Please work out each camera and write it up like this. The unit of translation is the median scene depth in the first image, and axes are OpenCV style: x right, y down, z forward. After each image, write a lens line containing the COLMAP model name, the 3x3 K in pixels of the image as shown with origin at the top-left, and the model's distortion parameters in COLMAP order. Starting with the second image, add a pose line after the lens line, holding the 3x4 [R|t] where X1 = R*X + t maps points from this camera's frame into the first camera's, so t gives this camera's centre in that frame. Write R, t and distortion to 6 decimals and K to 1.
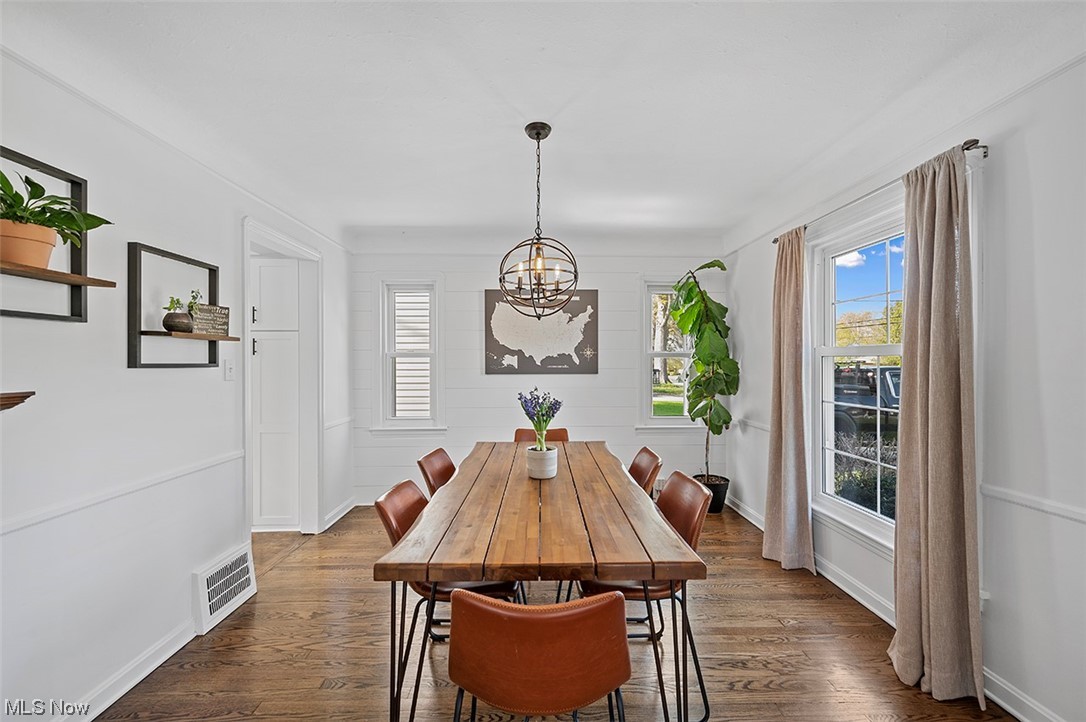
lens RADIAL K [[433.6, 0, 540.3], [0, 433.6, 361.8], [0, 0, 1]] dist [0.001097, 0.000480]
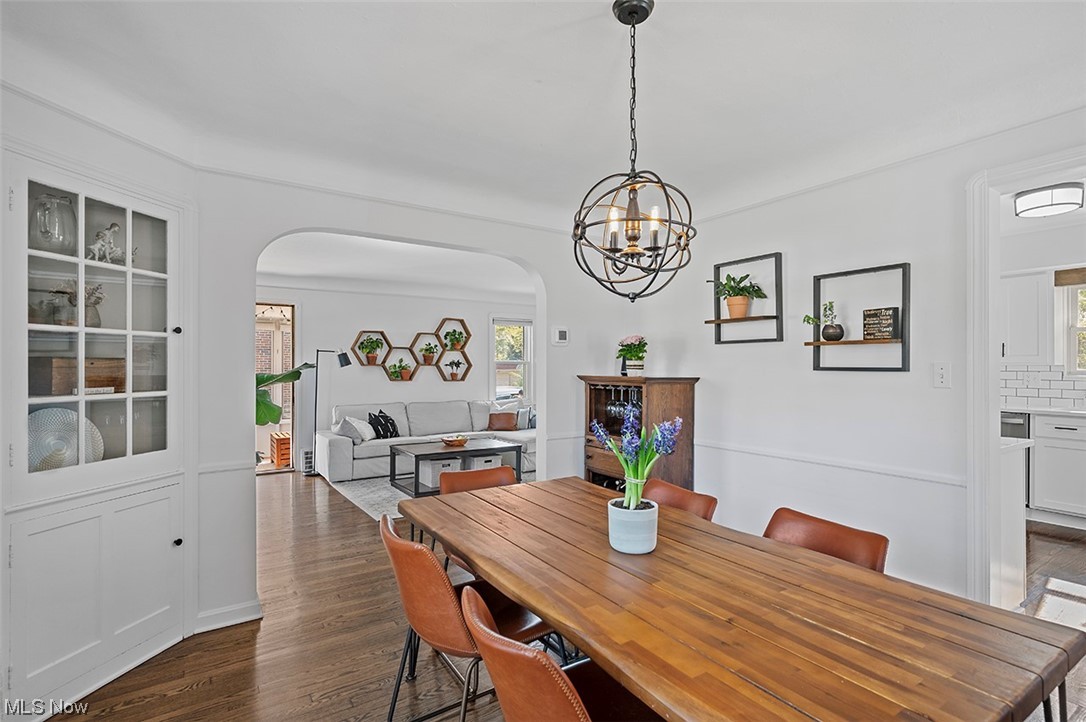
lens RADIAL K [[527.6, 0, 541.0], [0, 527.6, 364.0], [0, 0, 1]] dist [0.003294, -0.000719]
pose [[-0.846826, 0.013297, -0.531703, 0.594333], [0.013083, 0.999906, 0.004169, -0.020858], [0.531709, -0.003426, -0.846920, 1.766214]]
